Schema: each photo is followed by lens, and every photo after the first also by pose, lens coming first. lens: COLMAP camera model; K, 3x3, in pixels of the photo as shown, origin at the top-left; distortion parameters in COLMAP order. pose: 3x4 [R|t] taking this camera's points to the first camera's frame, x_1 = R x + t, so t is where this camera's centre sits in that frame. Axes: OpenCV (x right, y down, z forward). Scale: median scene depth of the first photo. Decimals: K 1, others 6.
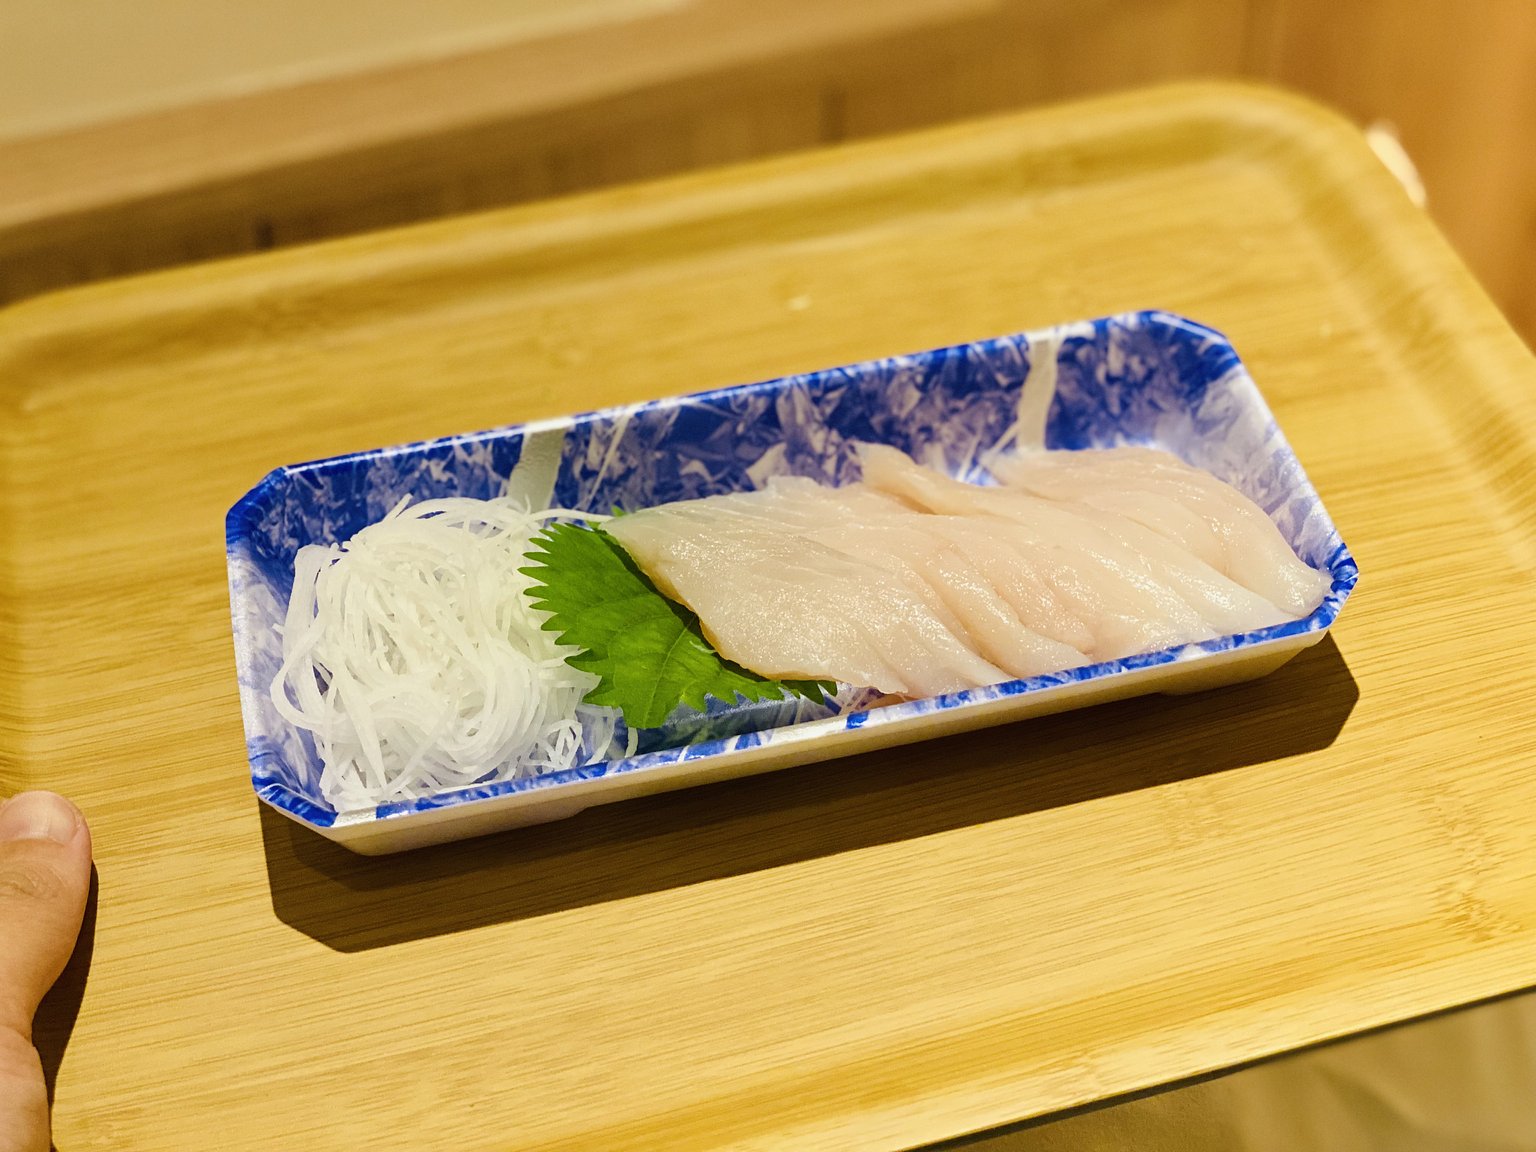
lens RADIAL K [[2318.4, 0, 766.3], [0, 2318.4, 568.8], [0, 0, 1]] dist [0.067597, 0.000000]
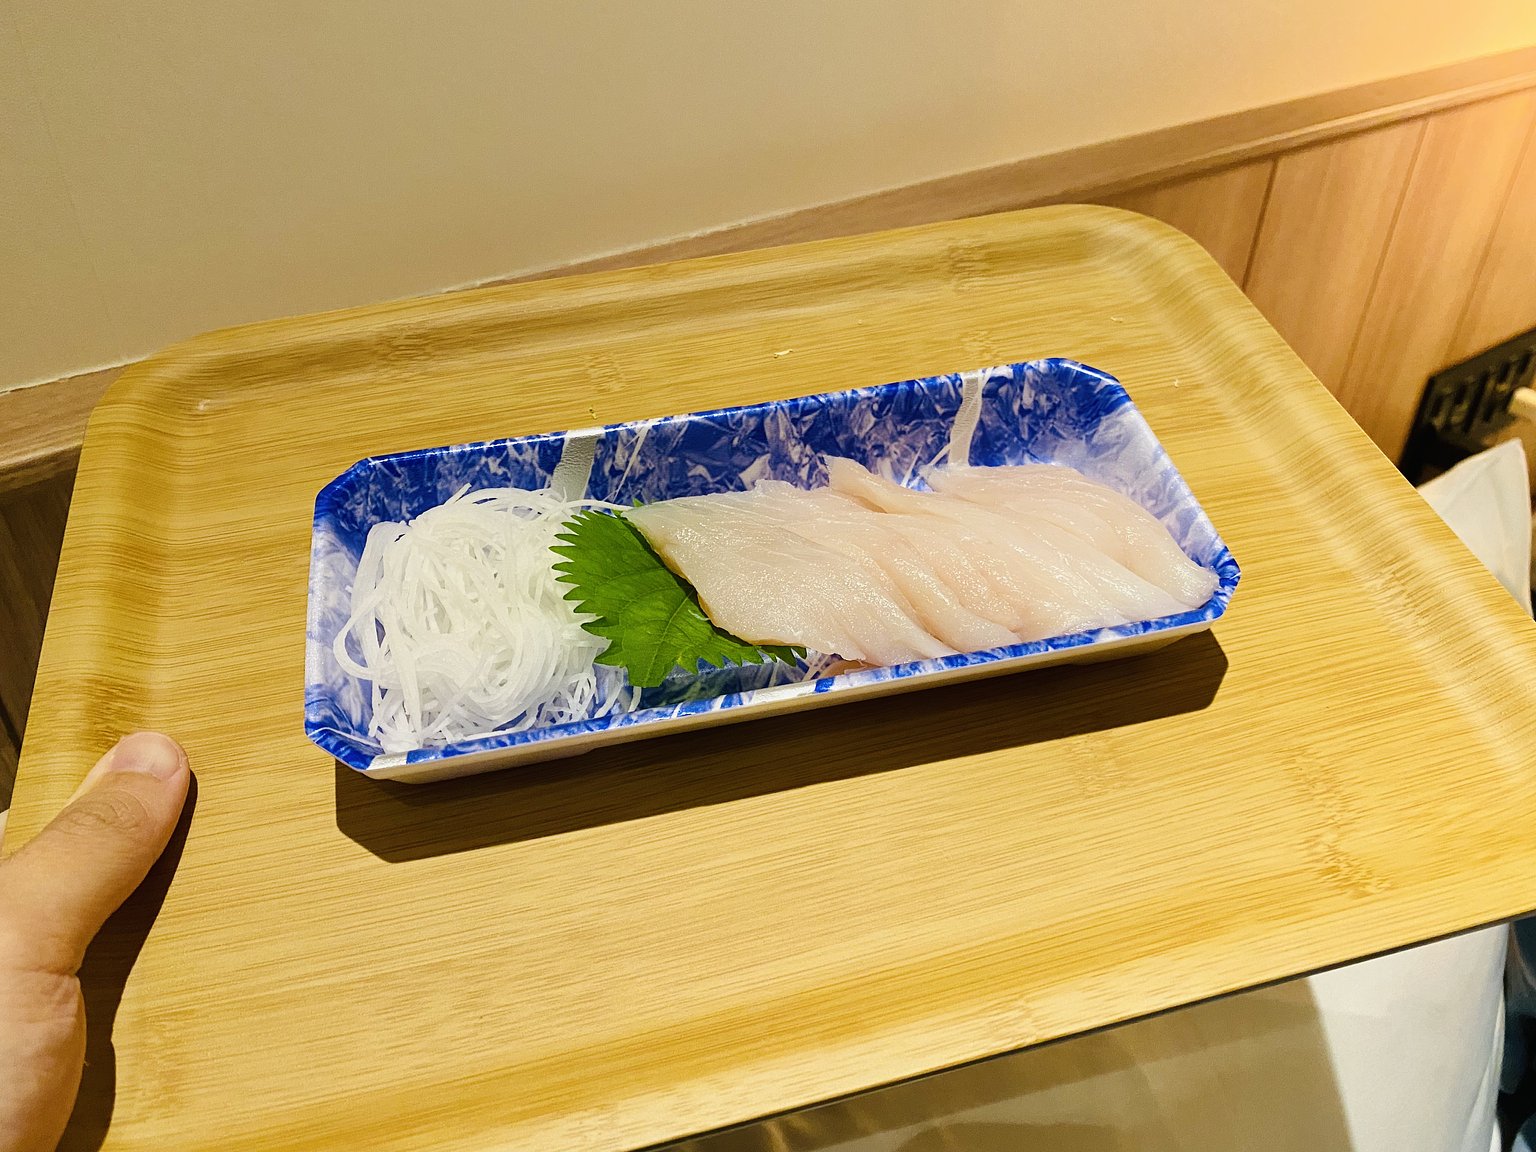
lens RADIAL K [[1168.8, 0, 765.5], [0, 1168.8, 586.8], [0, 0, 1]] dist [0.058430, -0.088548]
pose [[0.999491, 0.029974, 0.010909, 0.000826], [-0.030428, 0.998561, 0.044170, -0.009998], [-0.009569, -0.044480, 0.998964, 0.388819]]
